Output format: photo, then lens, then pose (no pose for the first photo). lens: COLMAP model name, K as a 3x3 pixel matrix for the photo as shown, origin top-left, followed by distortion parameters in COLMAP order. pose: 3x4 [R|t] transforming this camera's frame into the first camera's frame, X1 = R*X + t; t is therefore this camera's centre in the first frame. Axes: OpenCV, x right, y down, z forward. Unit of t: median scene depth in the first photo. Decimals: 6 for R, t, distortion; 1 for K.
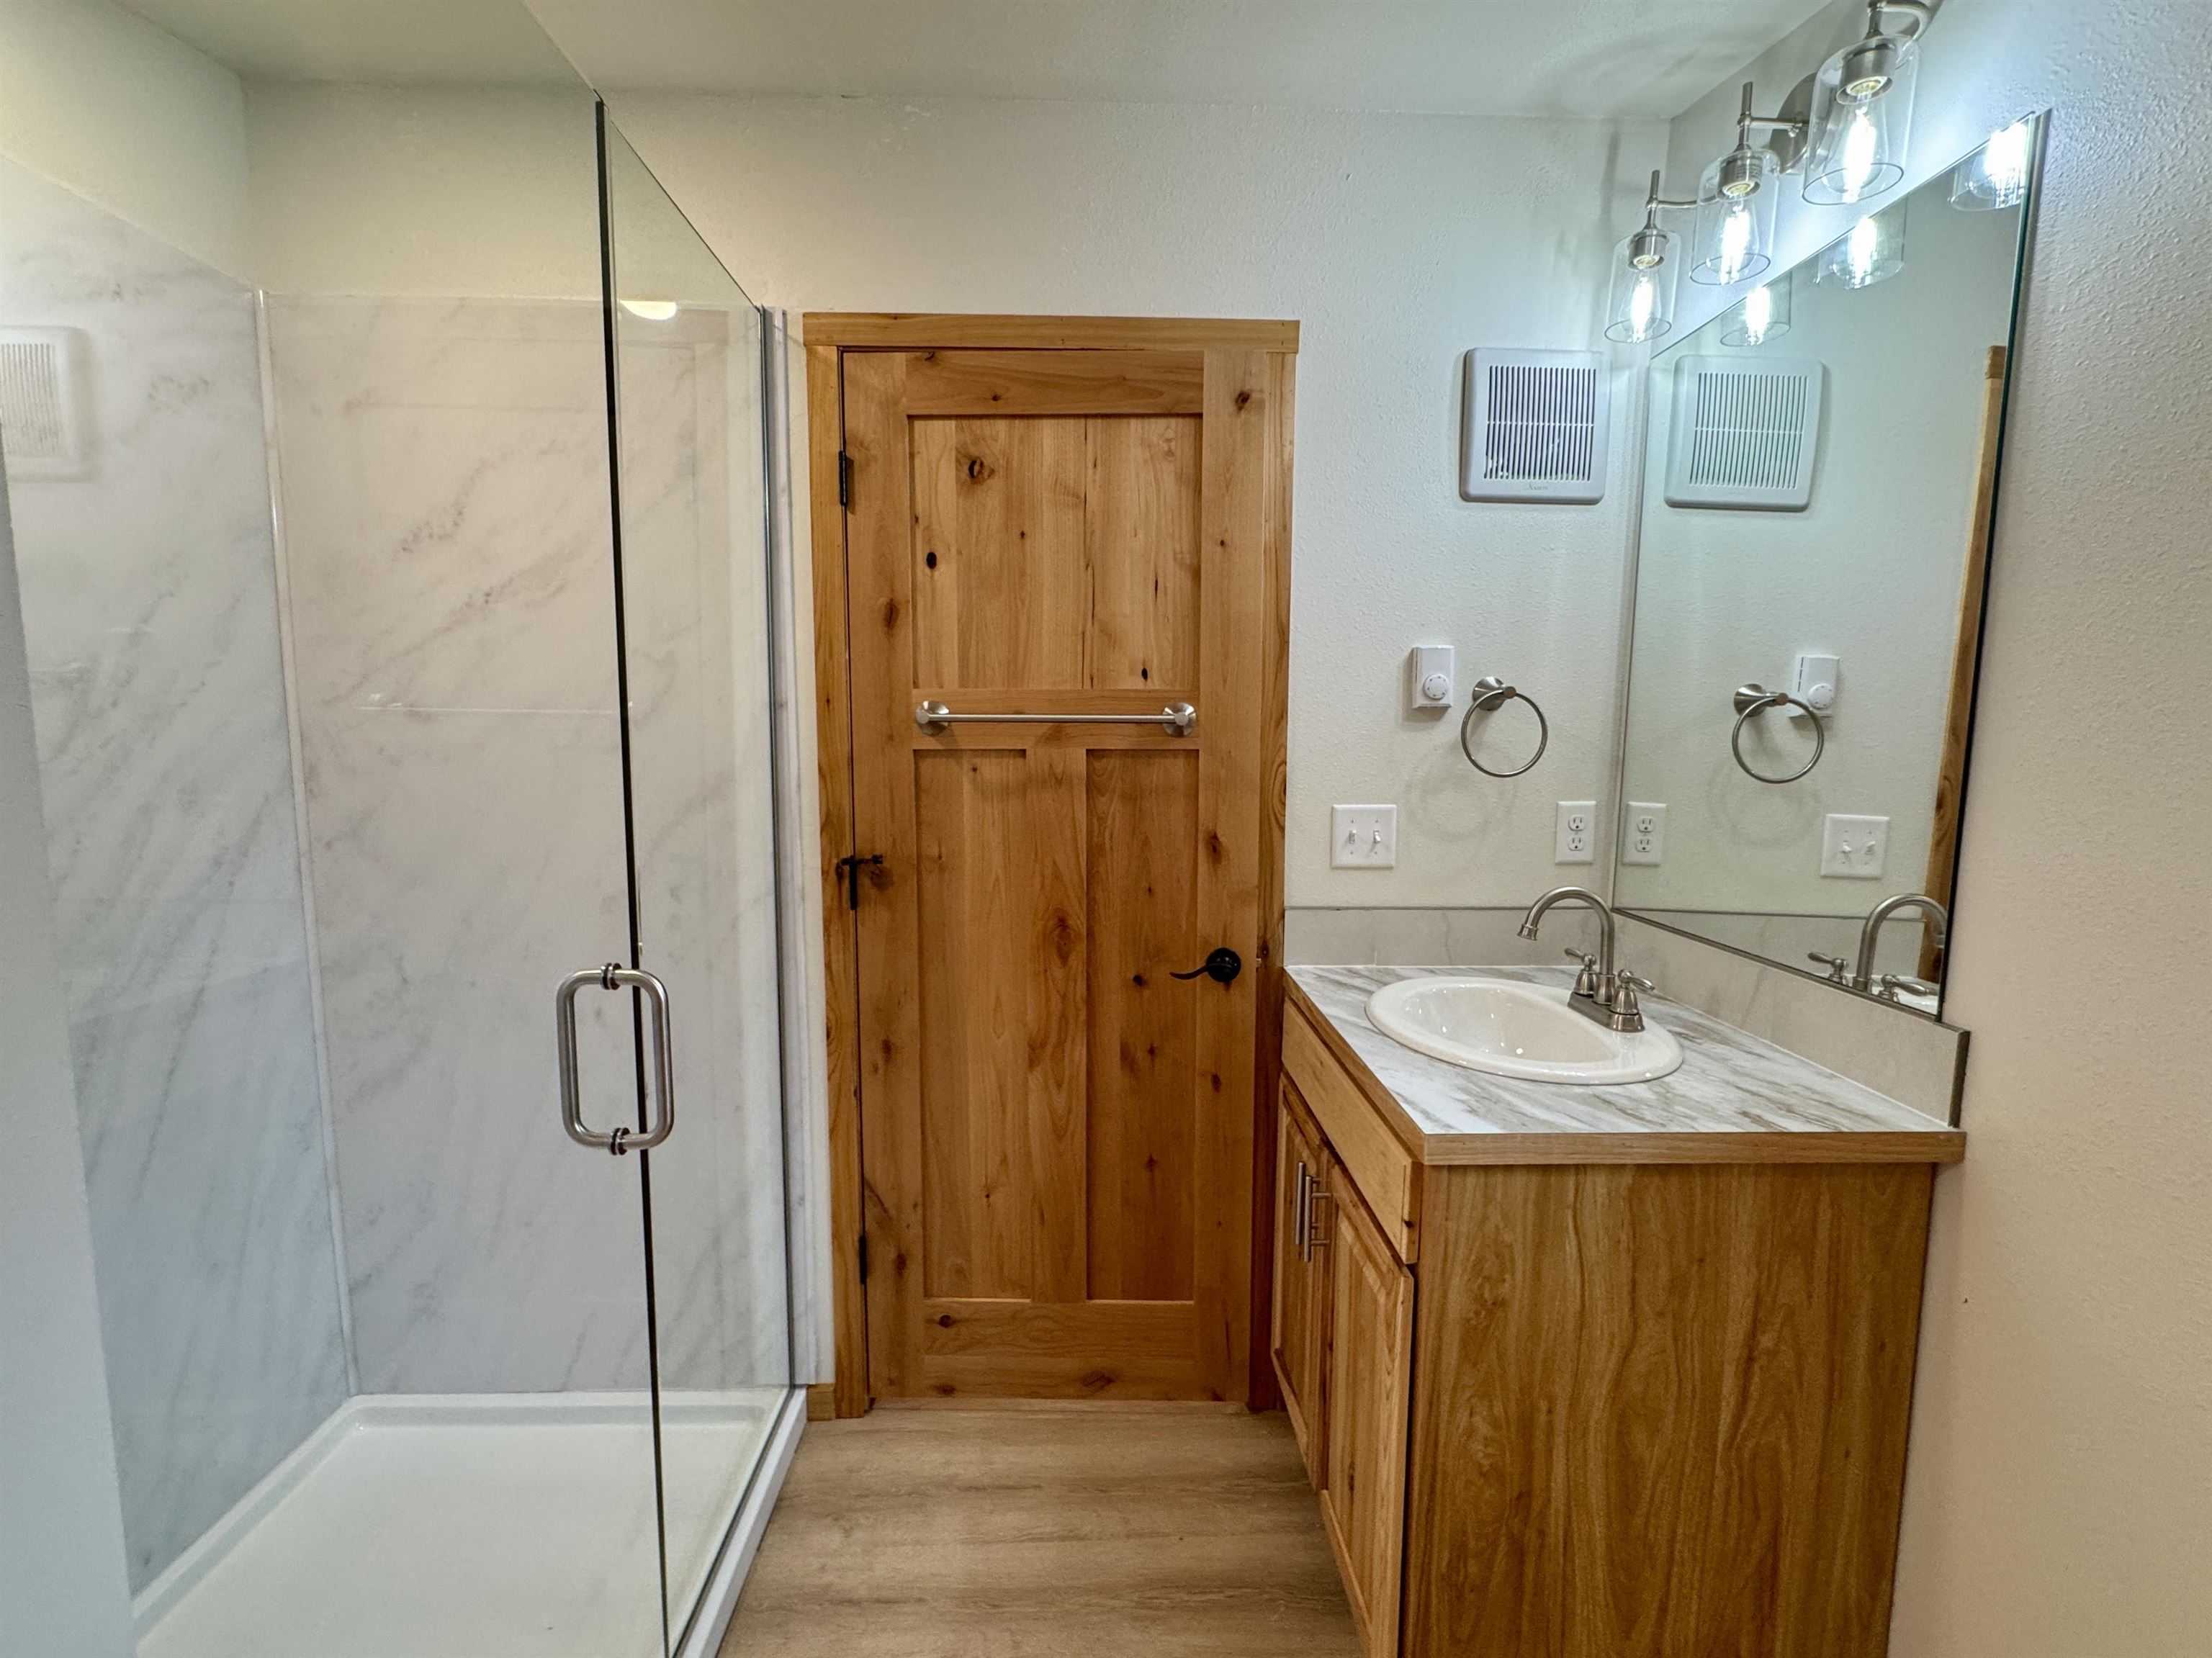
lens RADIAL K [[958.8, 0, 1102.7], [0, 958.8, 831.3], [0, 0, 1]] dist [-0.003114, 0.000243]
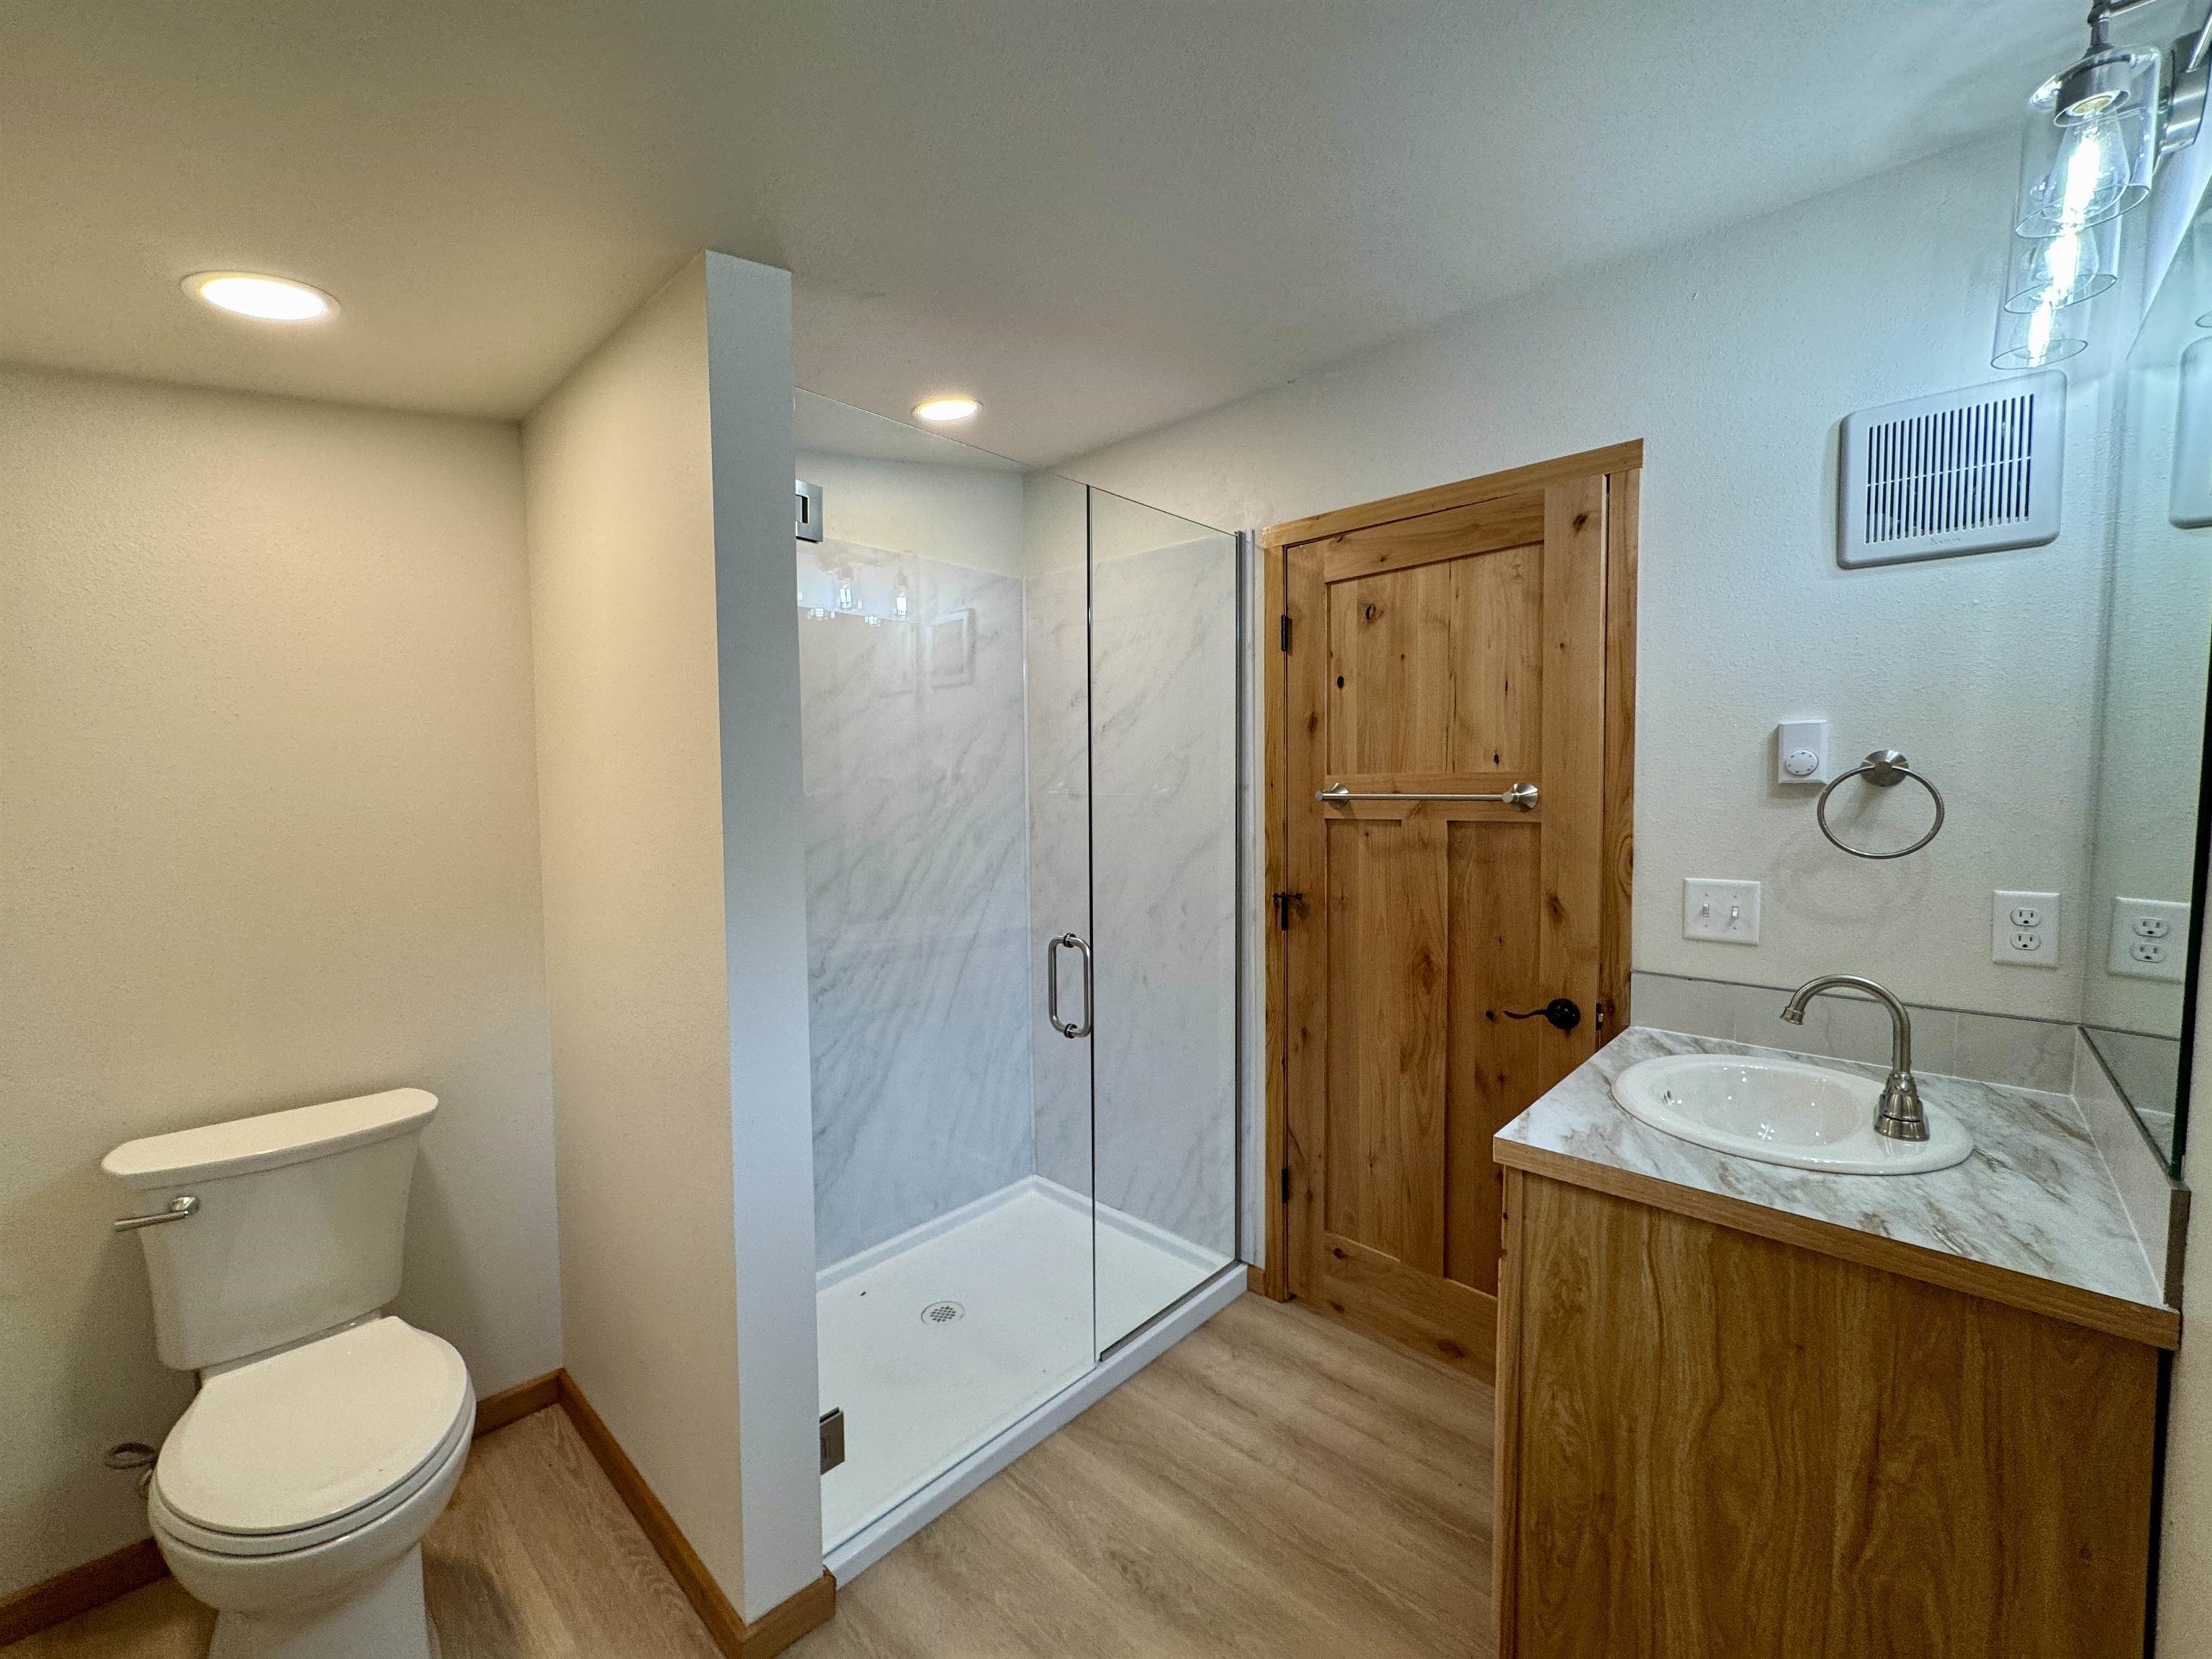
lens RADIAL K [[886.7, 0, 1126.2], [0, 886.7, 839.2], [0, 0, 1]] dist [-0.002091, 0.000905]
pose [[0.722150, 0.032018, -0.690995, 0.498904], [-0.064533, 0.997690, -0.021214, -0.010668], [0.688720, 0.059911, 0.722548, -0.124145]]
